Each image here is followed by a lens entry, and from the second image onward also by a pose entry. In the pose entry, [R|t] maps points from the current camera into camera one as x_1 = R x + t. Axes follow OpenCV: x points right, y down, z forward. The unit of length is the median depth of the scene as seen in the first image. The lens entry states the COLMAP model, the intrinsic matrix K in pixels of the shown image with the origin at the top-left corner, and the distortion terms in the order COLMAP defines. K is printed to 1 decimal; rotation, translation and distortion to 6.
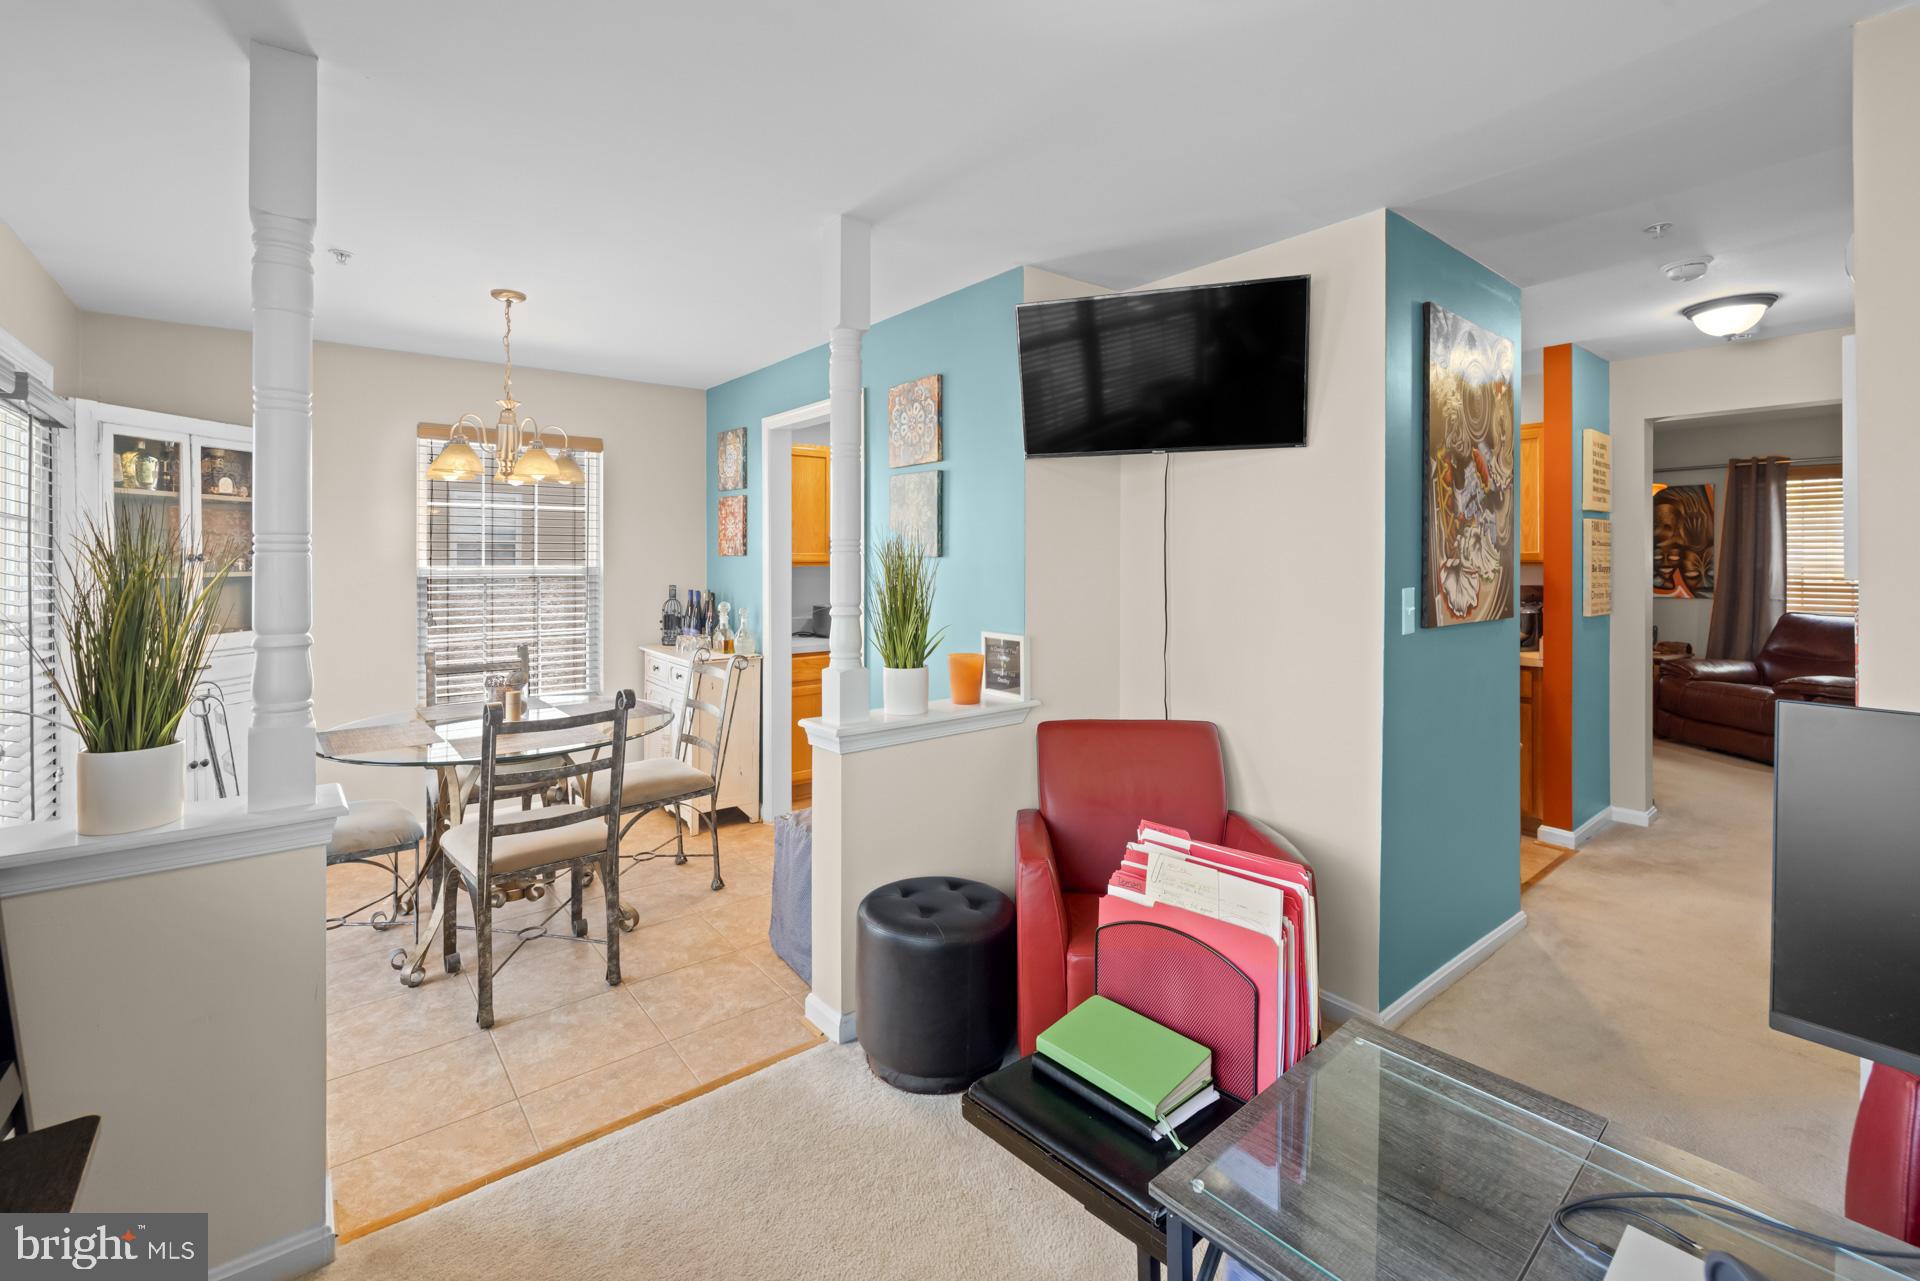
lens RADIAL K [[812.3, 0, 957.2], [0, 812.3, 554.9], [0, 0, 1]] dist [0.002058, 0.000384]
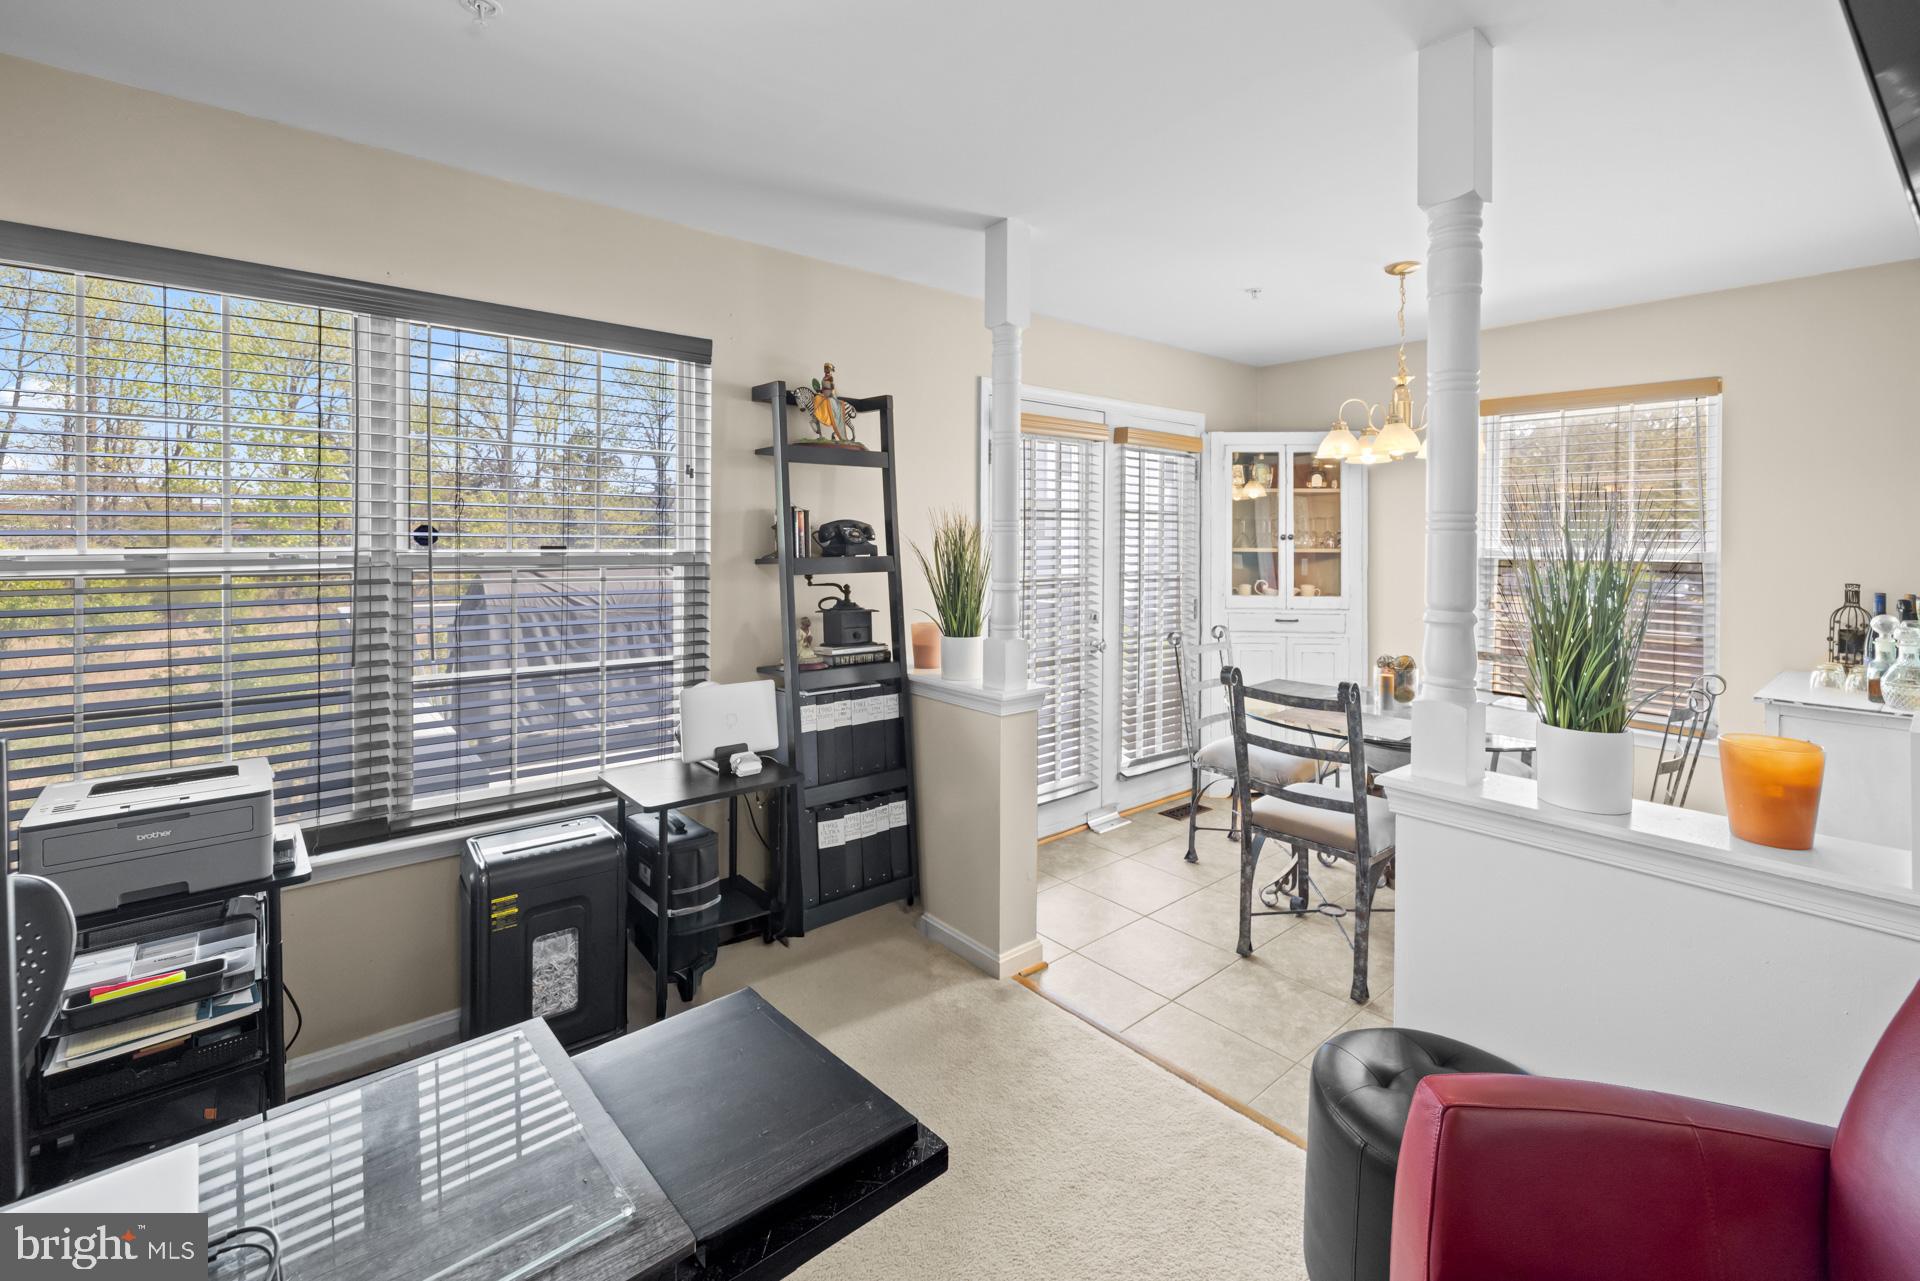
lens RADIAL K [[812.3, 0, 957.2], [0, 812.3, 554.9], [0, 0, 1]] dist [0.002058, 0.000384]
pose [[0.042482, 0.024197, -0.998804, 0.460690], [-0.003496, 0.999704, 0.024071, 0.002529], [0.999091, 0.002469, 0.042554, 0.499267]]
